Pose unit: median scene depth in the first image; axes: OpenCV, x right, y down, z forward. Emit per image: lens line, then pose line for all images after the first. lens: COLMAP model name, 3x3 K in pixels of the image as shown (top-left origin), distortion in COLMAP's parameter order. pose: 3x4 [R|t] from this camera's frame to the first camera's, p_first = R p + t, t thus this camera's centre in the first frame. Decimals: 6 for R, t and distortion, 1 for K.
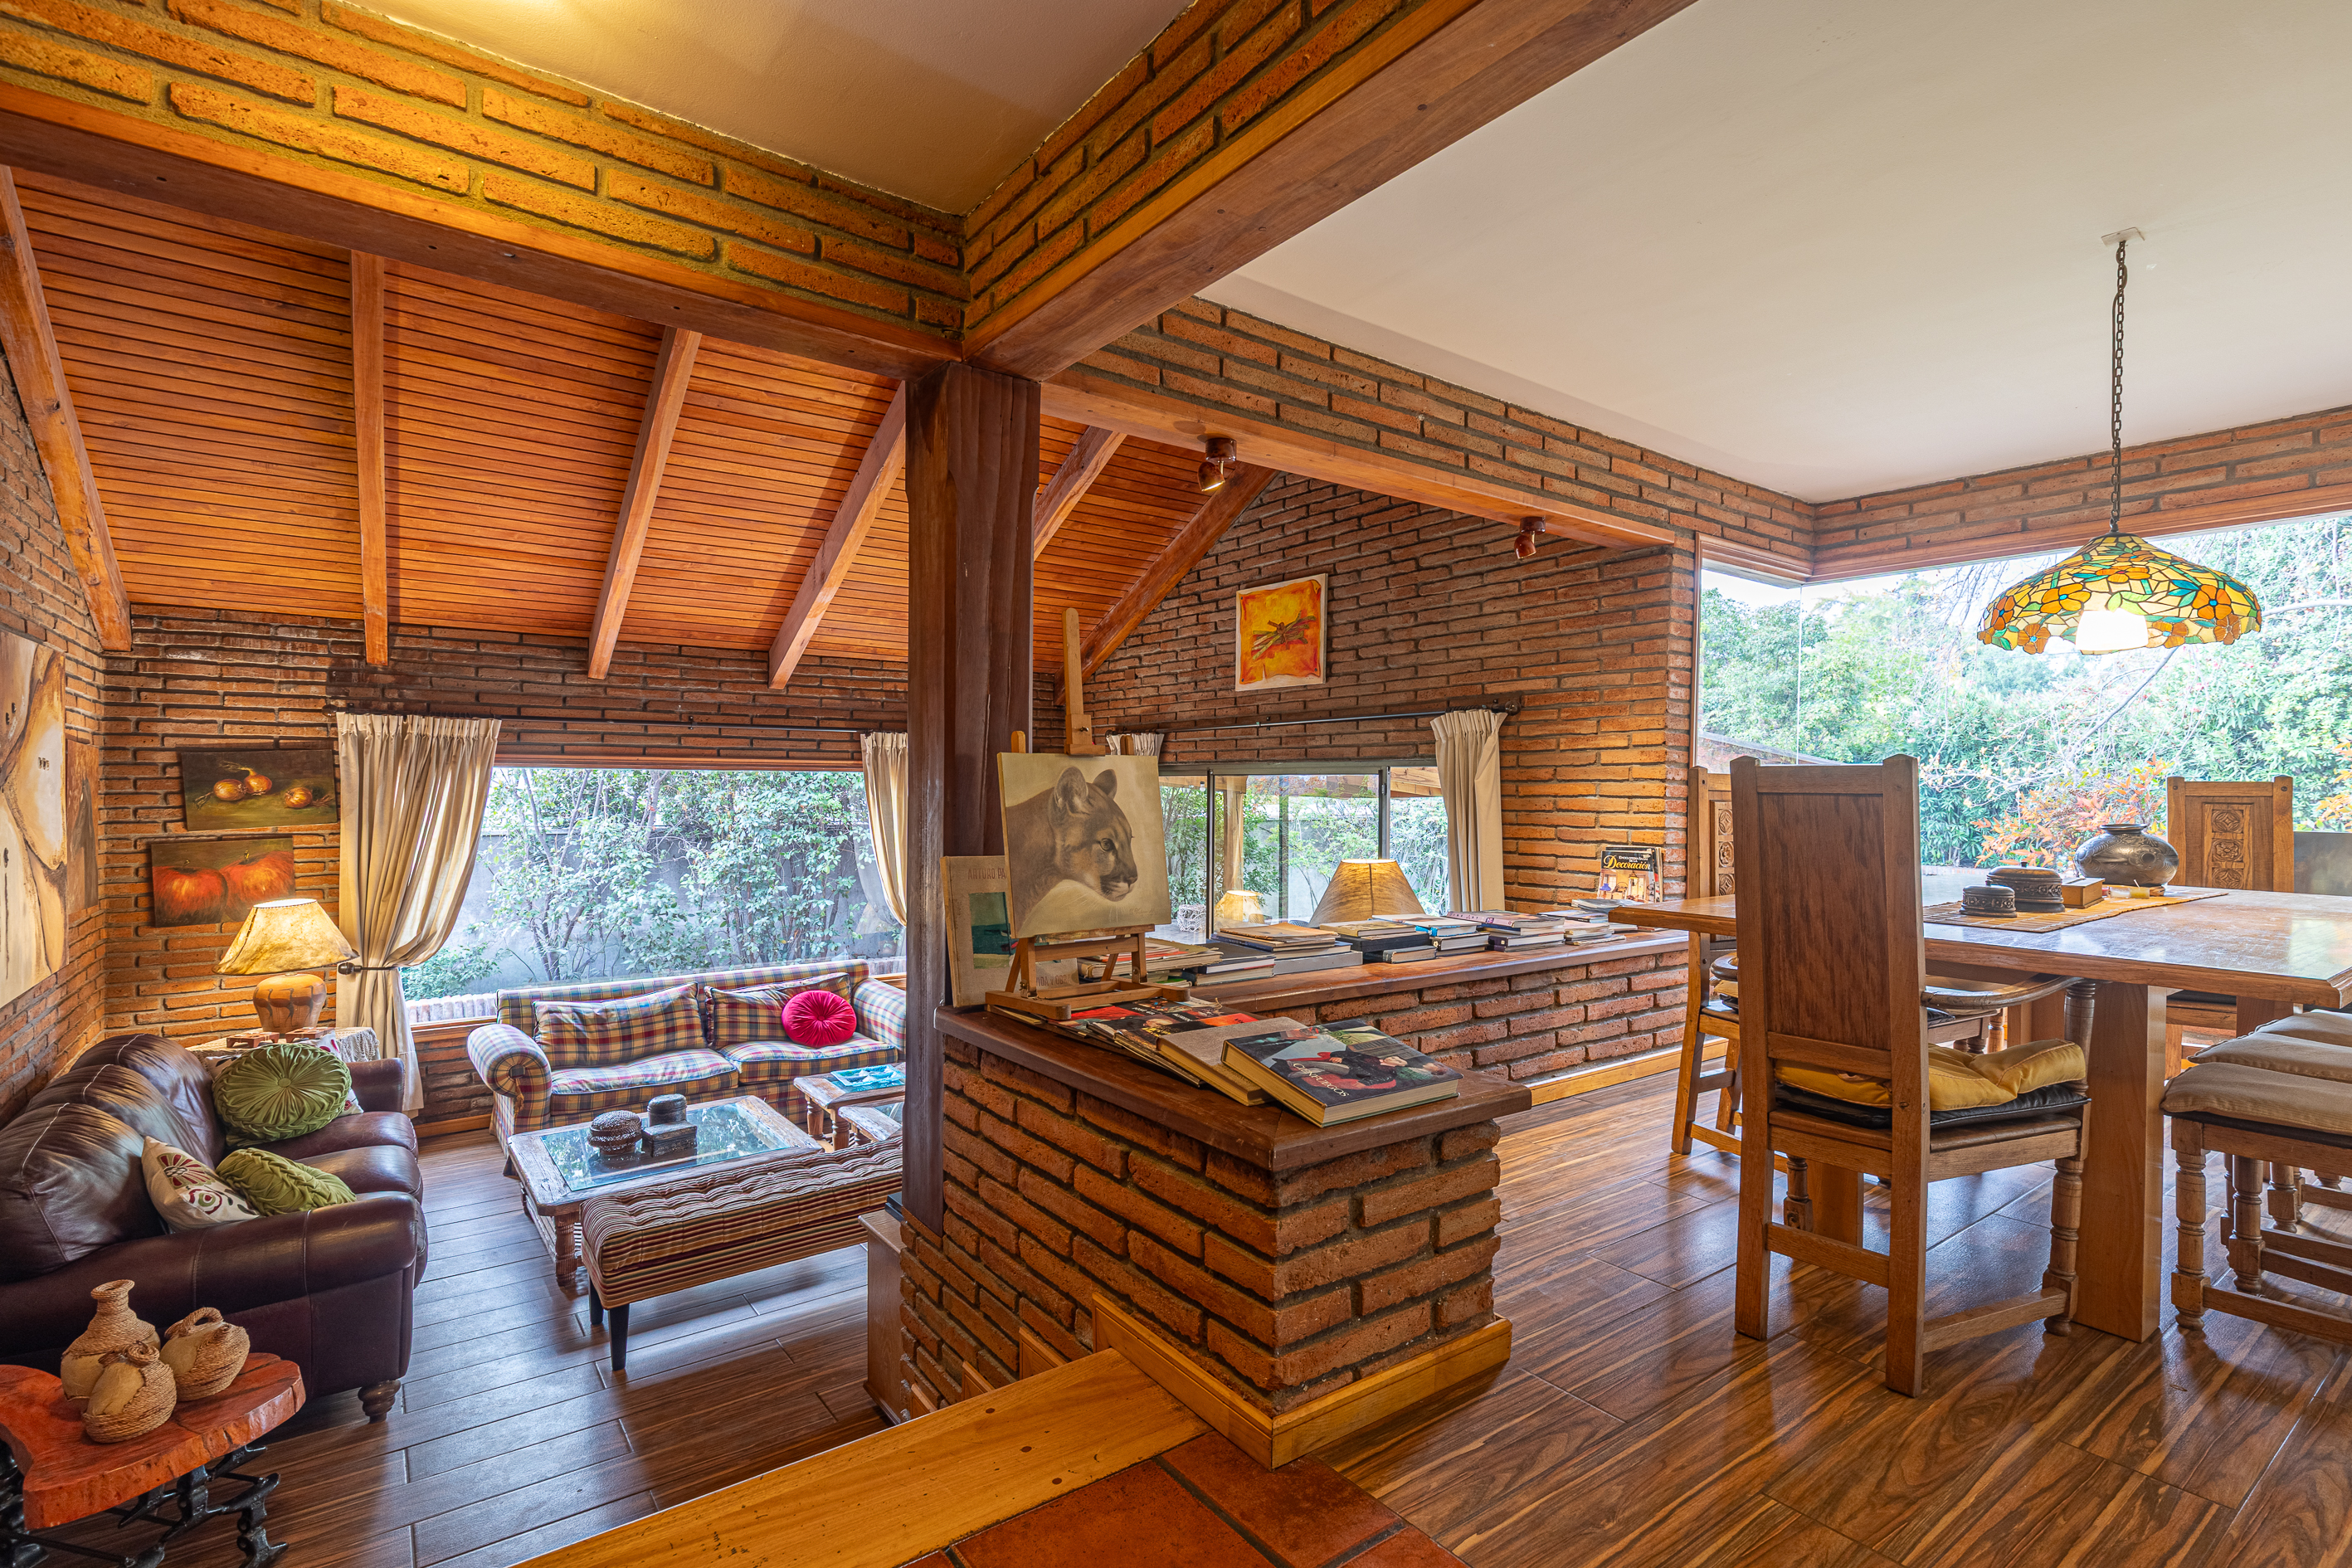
lens RADIAL K [[1088.1, 0, 1167.4], [0, 1088.1, 793.9], [0, 0, 1]] dist [0.009310, -0.000065]
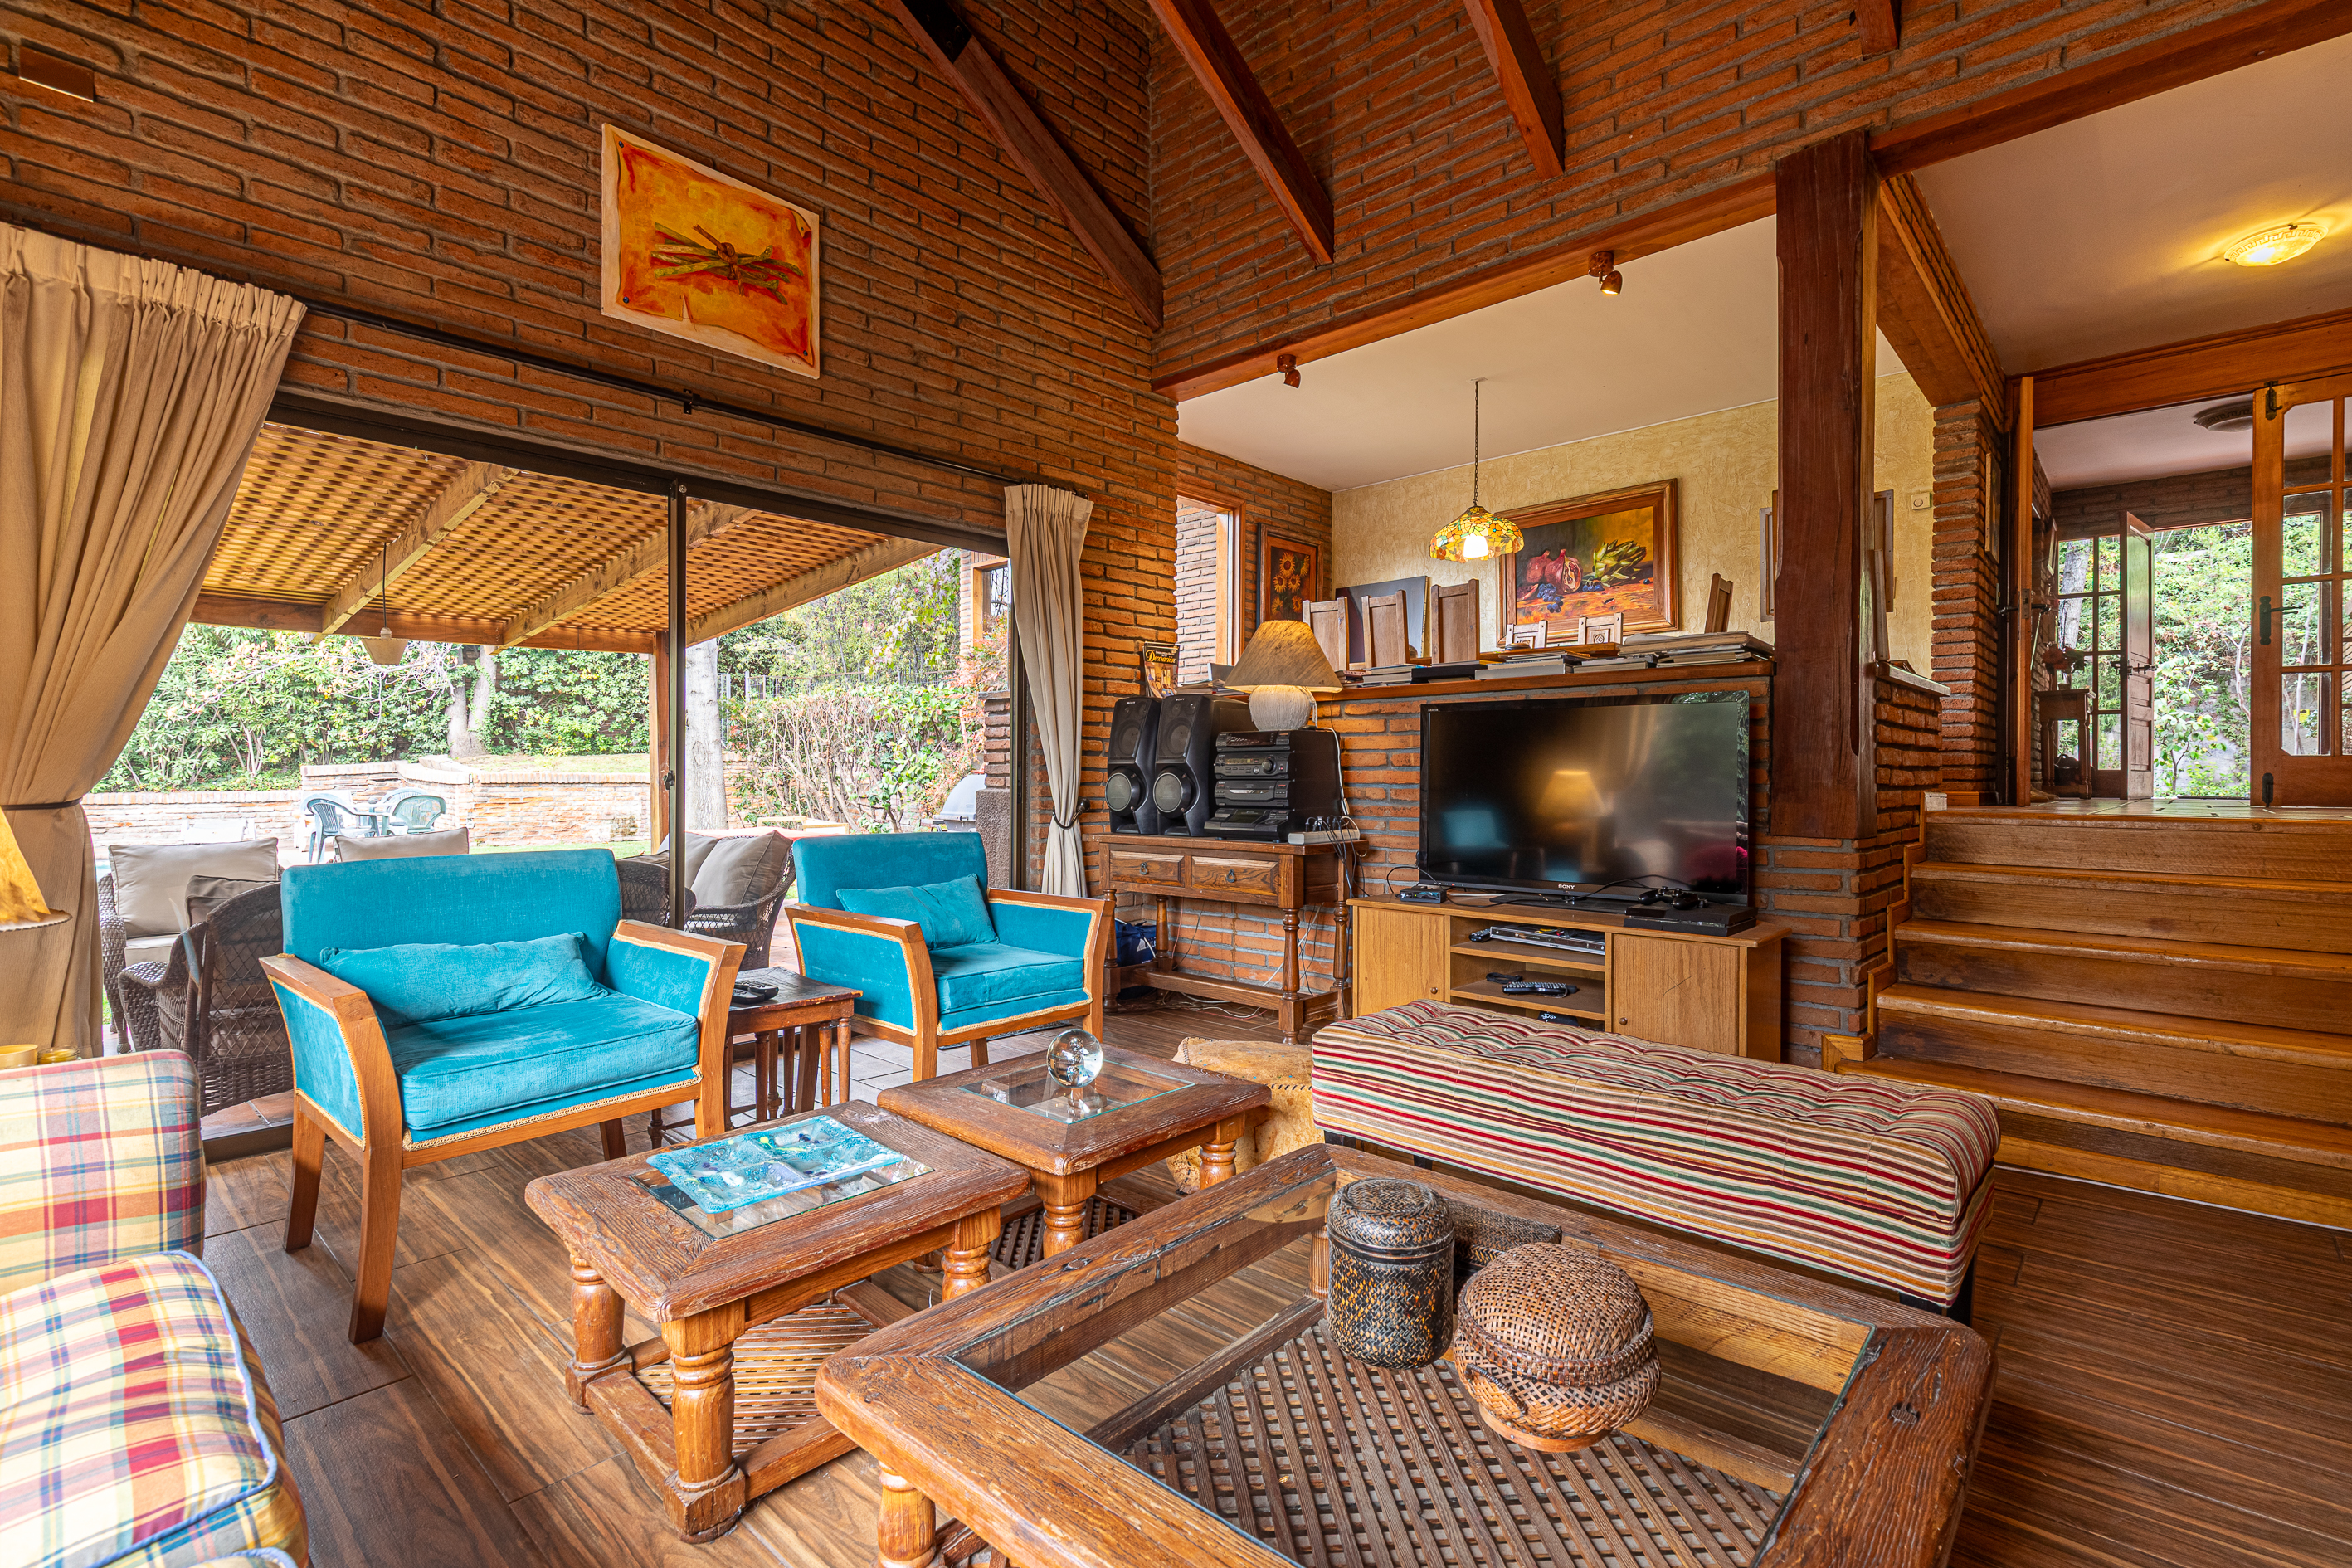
lens RADIAL K [[1088.1, 0, 1227.8], [0, 1088.1, 774.5], [0, 0, 1]] dist [0.009310, -0.000065]
pose [[-0.210495, -0.006116, 0.977576, -0.618461], [0.005236, 0.999959, 0.007383, 0.150560], [-0.977581, 0.006673, -0.210455, 0.974987]]
